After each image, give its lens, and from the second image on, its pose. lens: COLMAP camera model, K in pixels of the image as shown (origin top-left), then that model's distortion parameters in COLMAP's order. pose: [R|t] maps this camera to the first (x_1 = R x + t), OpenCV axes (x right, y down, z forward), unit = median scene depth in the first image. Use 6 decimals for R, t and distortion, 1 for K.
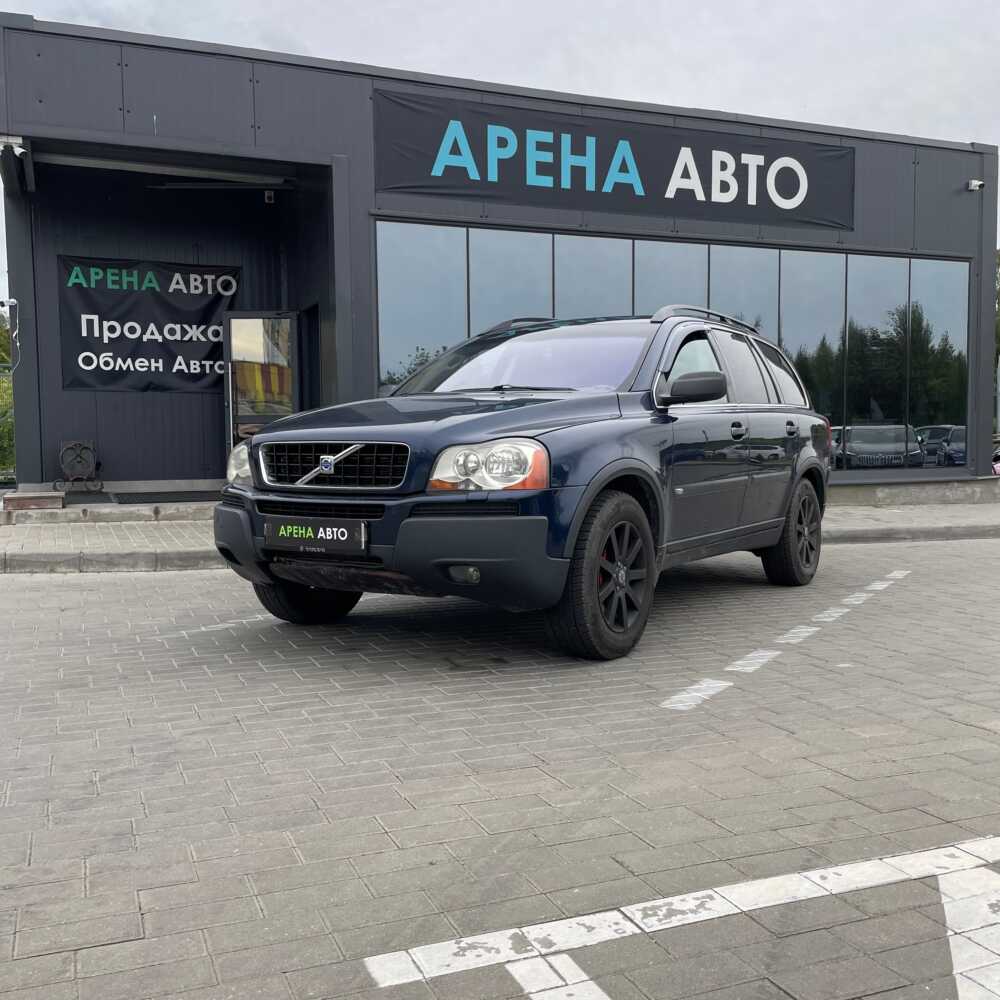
lens RADIAL K [[1017.7, 0, 504.7], [0, 1017.7, 489.9], [0, 0, 1]] dist [0.092880, -0.134053]
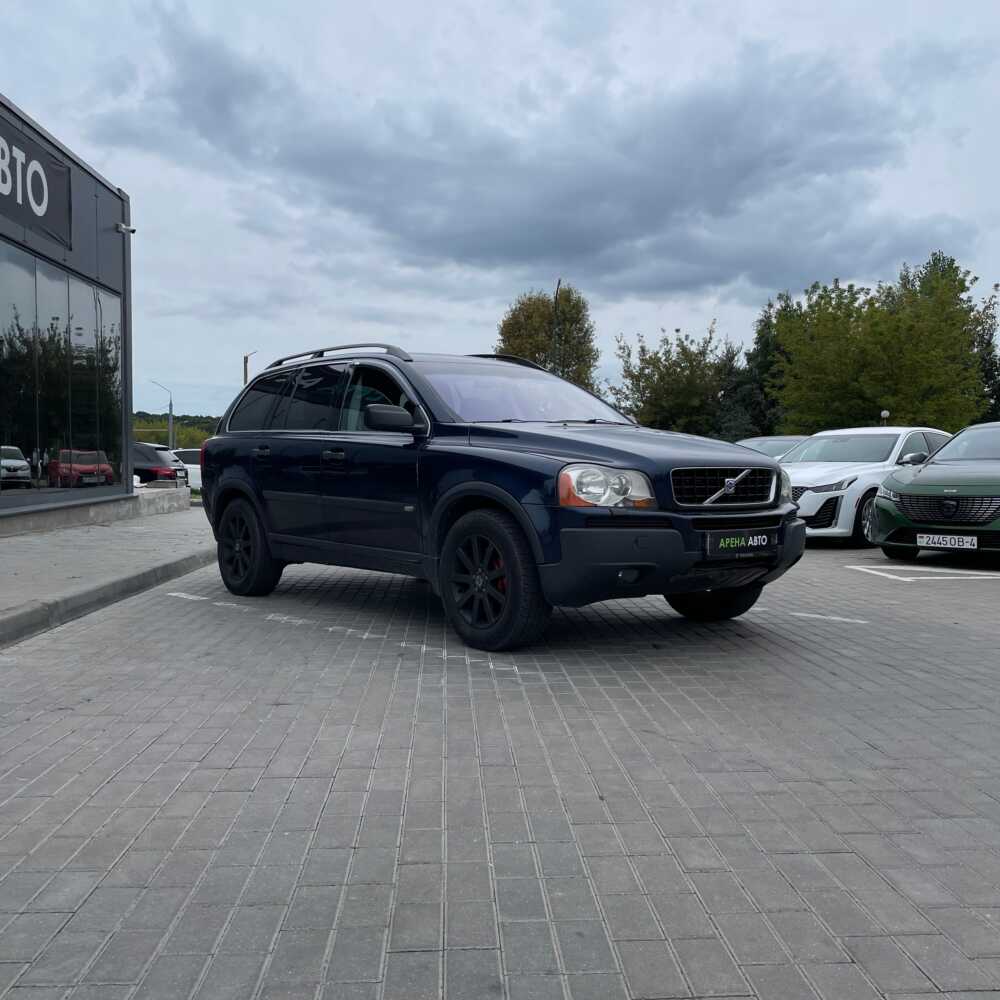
lens RADIAL K [[1017.7, 0, 504.7], [0, 1017.7, 489.9], [0, 0, 1]] dist [0.092880, -0.134053]
pose [[0.321190, -0.022226, 0.946754, -0.976322], [0.038736, 0.999196, 0.010316, -0.029687], [-0.946222, 0.033360, 0.321793, 0.594340]]
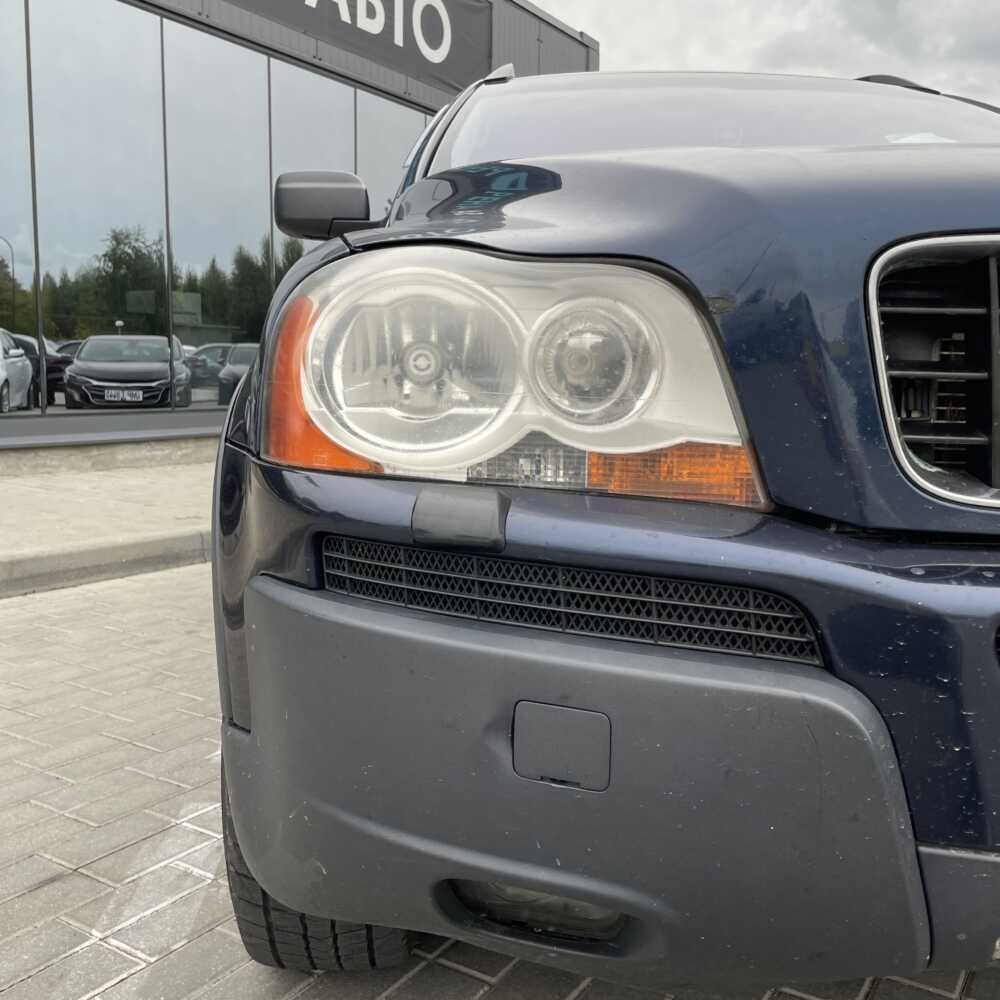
lens RADIAL K [[1017.7, 0, 504.7], [0, 1017.7, 489.9], [0, 0, 1]] dist [0.092880, -0.134053]
pose [[0.808620, -0.048731, 0.586310, -0.298467], [0.009380, 0.997505, 0.069971, -0.013960], [-0.588257, -0.051080, 0.807059, 0.656548]]
